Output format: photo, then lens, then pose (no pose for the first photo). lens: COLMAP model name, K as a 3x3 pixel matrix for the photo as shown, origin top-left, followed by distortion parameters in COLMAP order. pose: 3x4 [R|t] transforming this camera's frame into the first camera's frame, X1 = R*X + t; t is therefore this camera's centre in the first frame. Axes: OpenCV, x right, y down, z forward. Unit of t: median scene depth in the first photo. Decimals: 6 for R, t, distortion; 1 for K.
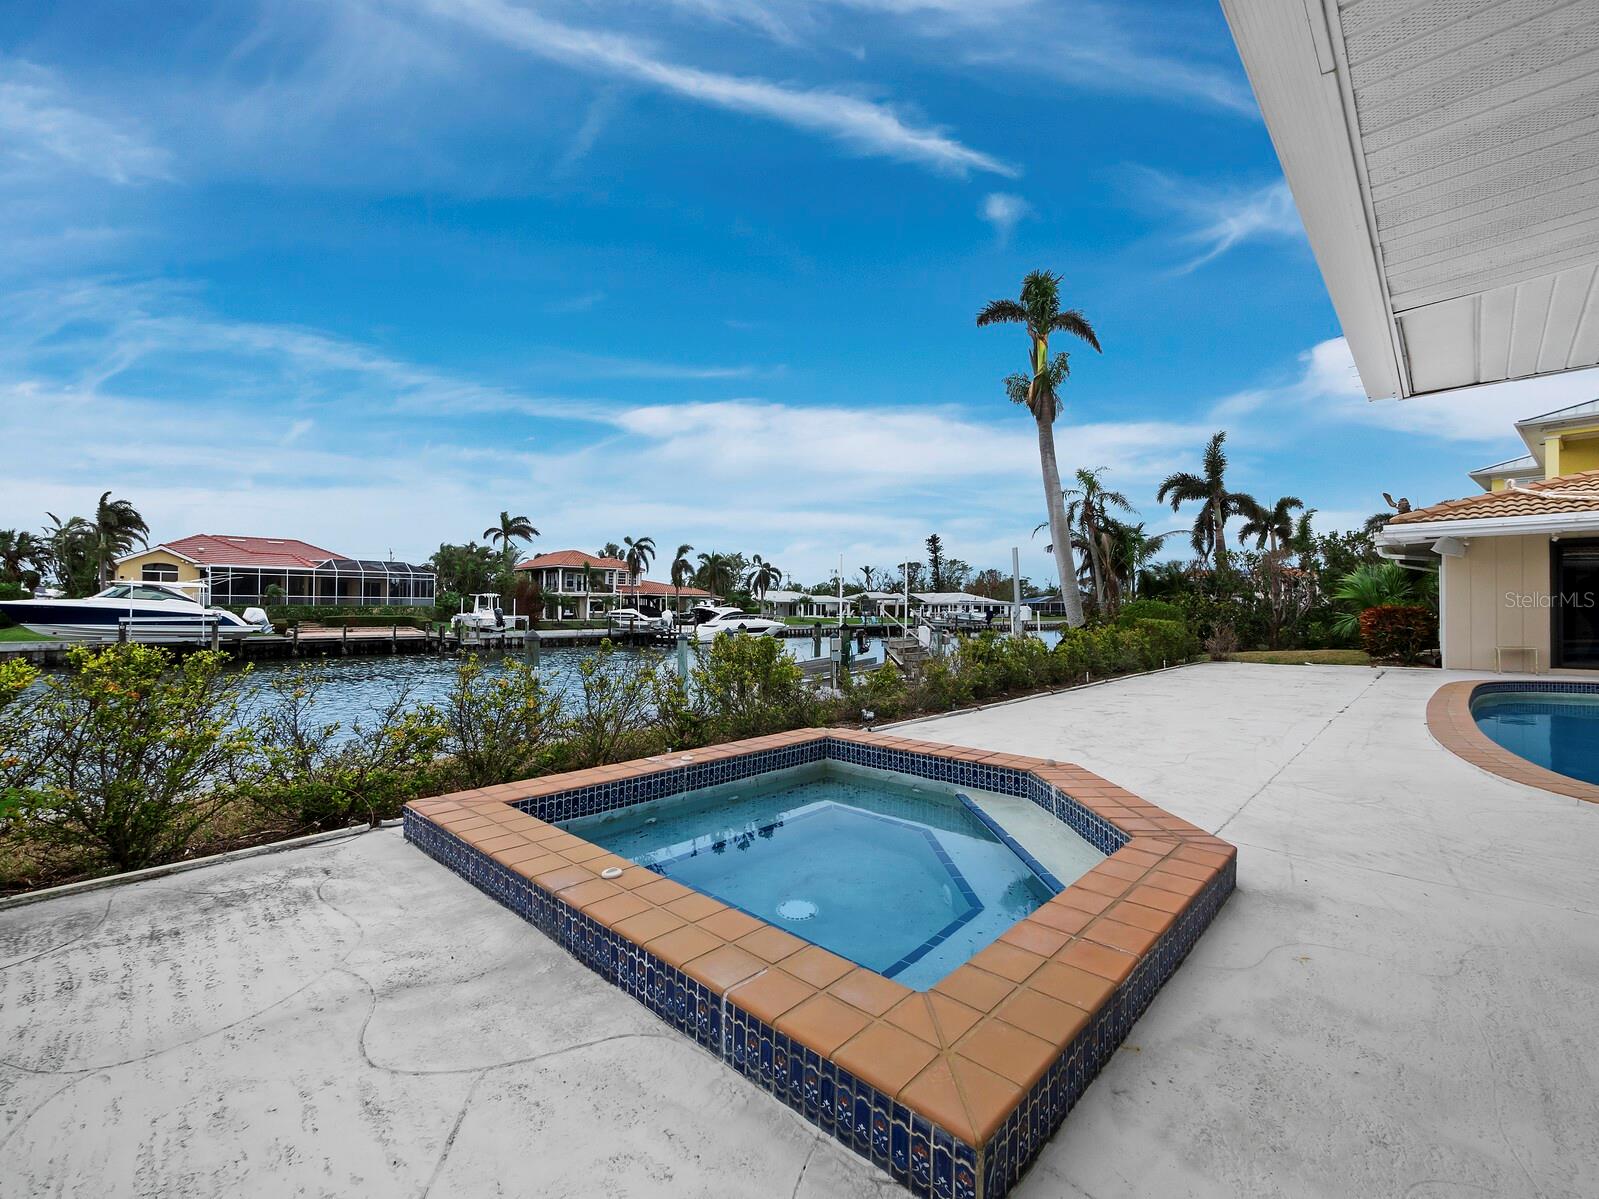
lens RADIAL K [[679.5, 0, 801.5], [0, 679.5, 598.8], [0, 0, 1]] dist [-0.003554, 0.002432]
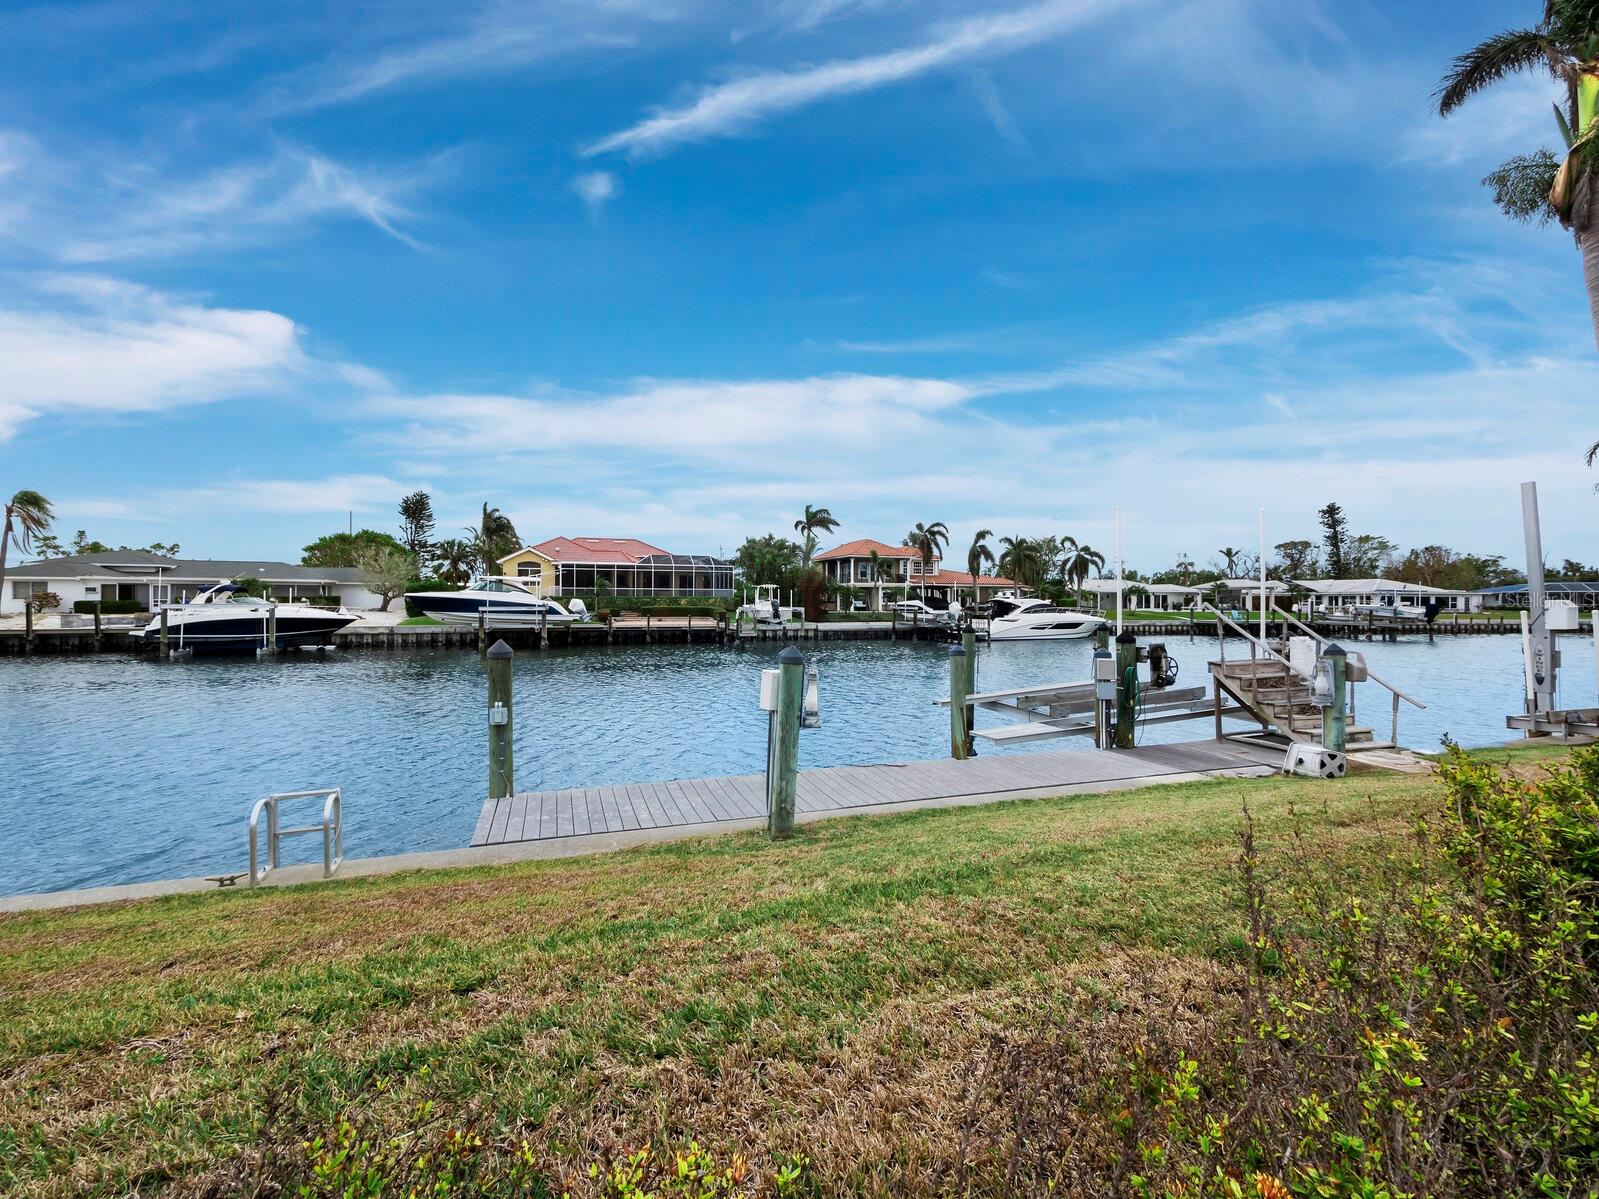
lens RADIAL K [[679.5, 0, 797.1], [0, 679.5, 590.9], [0, 0, 1]] dist [-0.003554, 0.002432]
pose [[0.889100, -0.003715, -0.457697, 0.024415], [0.004686, 0.999989, 0.000985, 0.000459], [0.457688, -0.003020, 0.889108, 0.117040]]
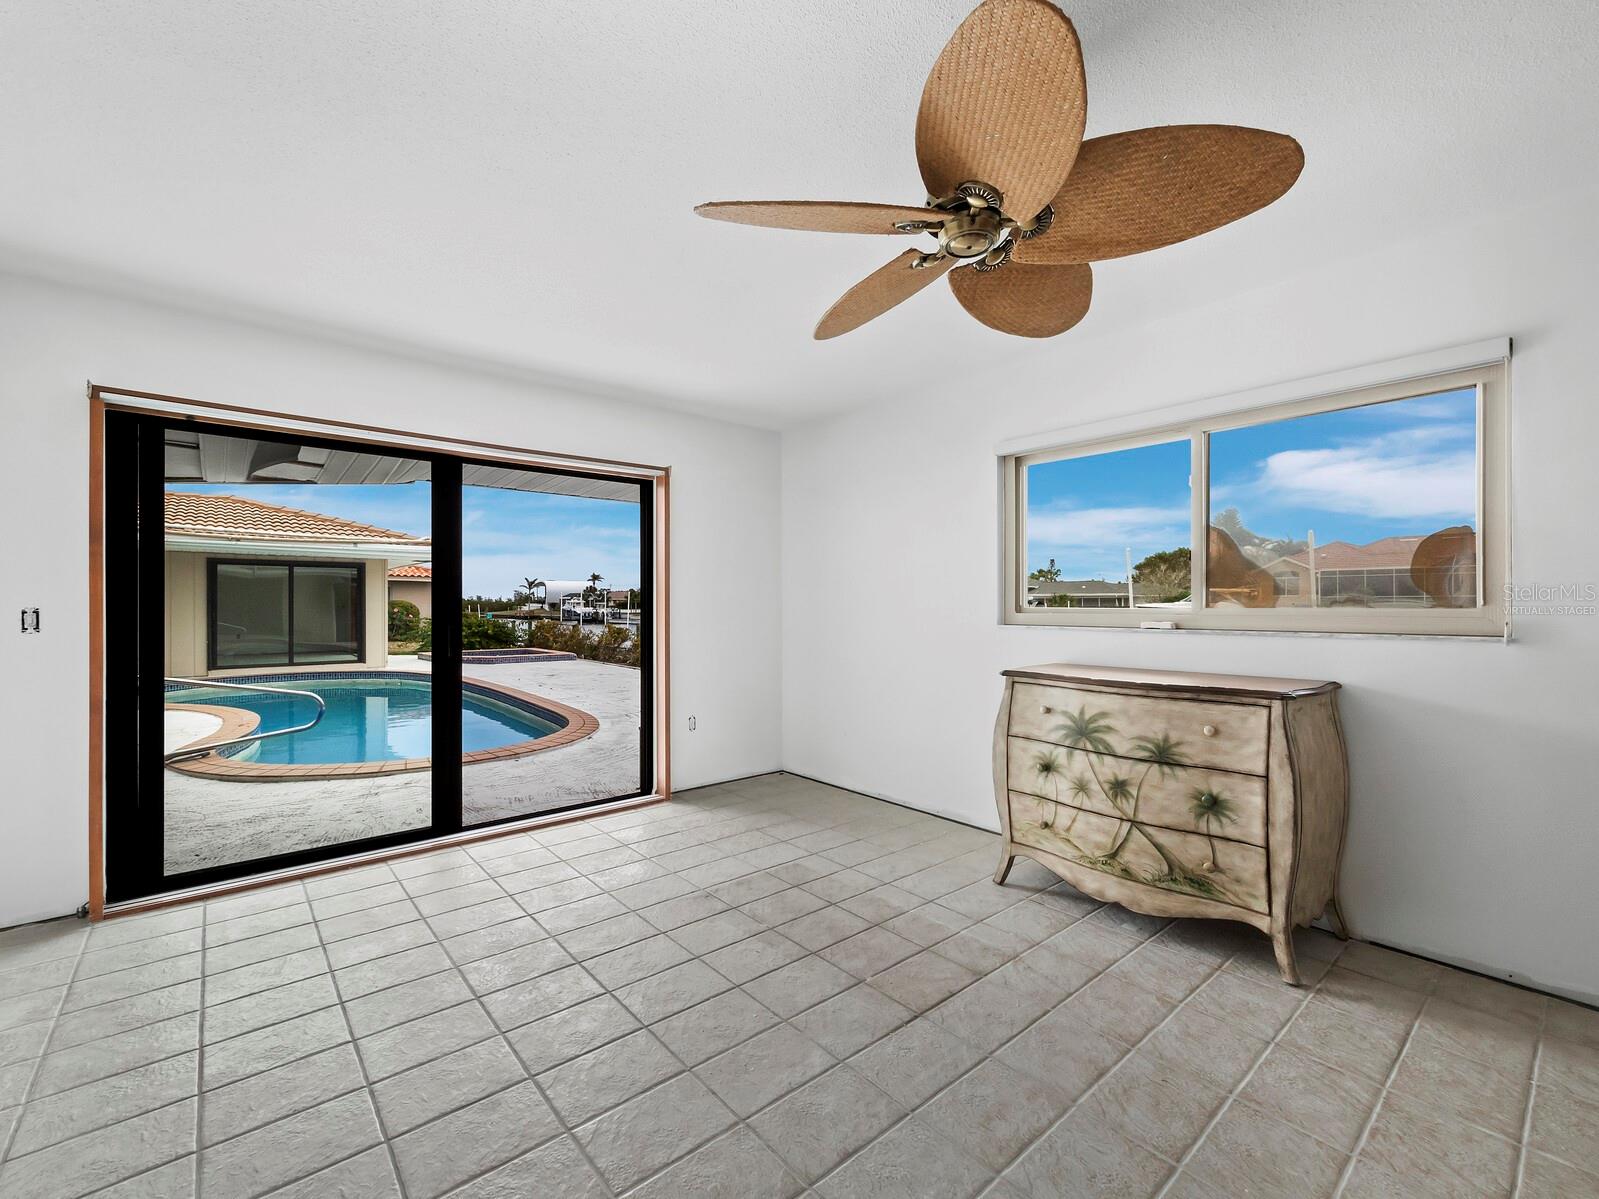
lens RADIAL K [[679.5, 0, 796.3], [0, 679.5, 613.4], [0, 0, 1]] dist [-0.003554, 0.002432]
pose [[-0.104186, 0.010082, -0.994507, 0.280861], [0.016296, 0.999832, 0.008429, -0.001380], [0.994424, -0.015328, -0.104332, 0.207807]]
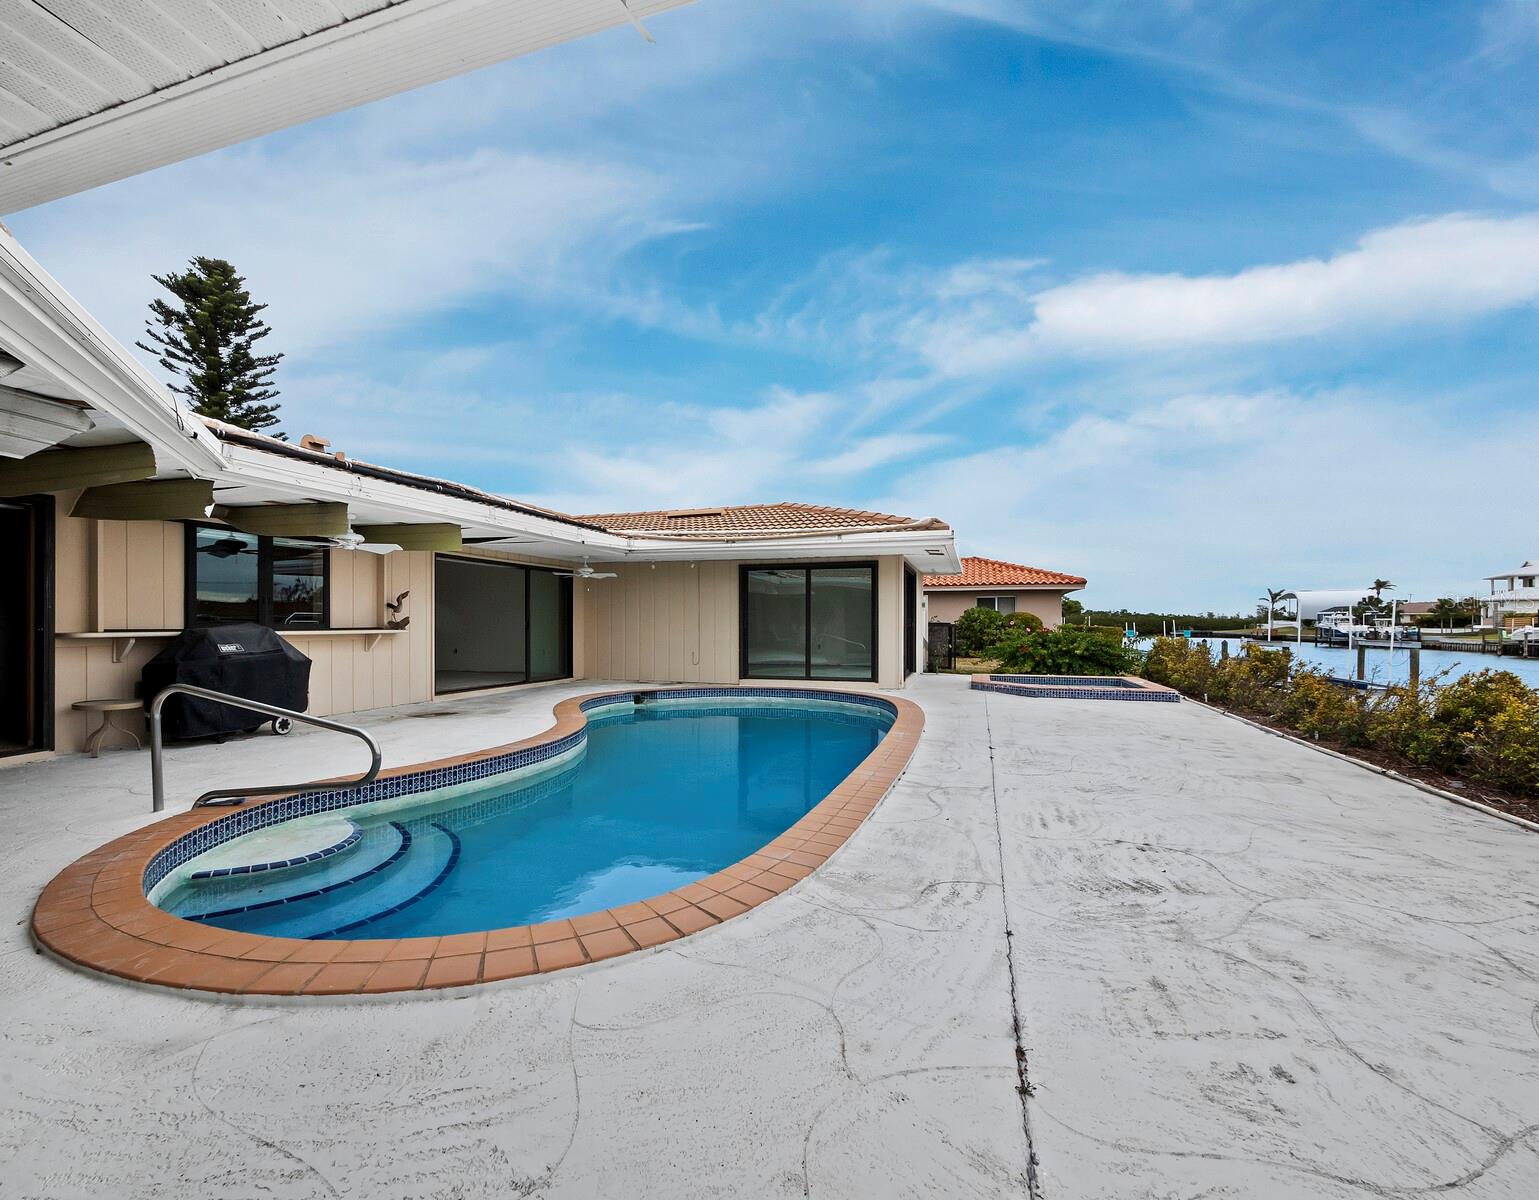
lens RADIAL K [[703.5, 0, 739.4], [0, 703.5, 637.5], [0, 0, 1]] dist [-0.001929, -0.000146]
pose [[-0.908854, 0.006528, -0.417063, 0.181050], [0.005572, 0.999978, 0.003510, 0.001566], [0.417077, 0.000867, -0.908871, 0.199870]]
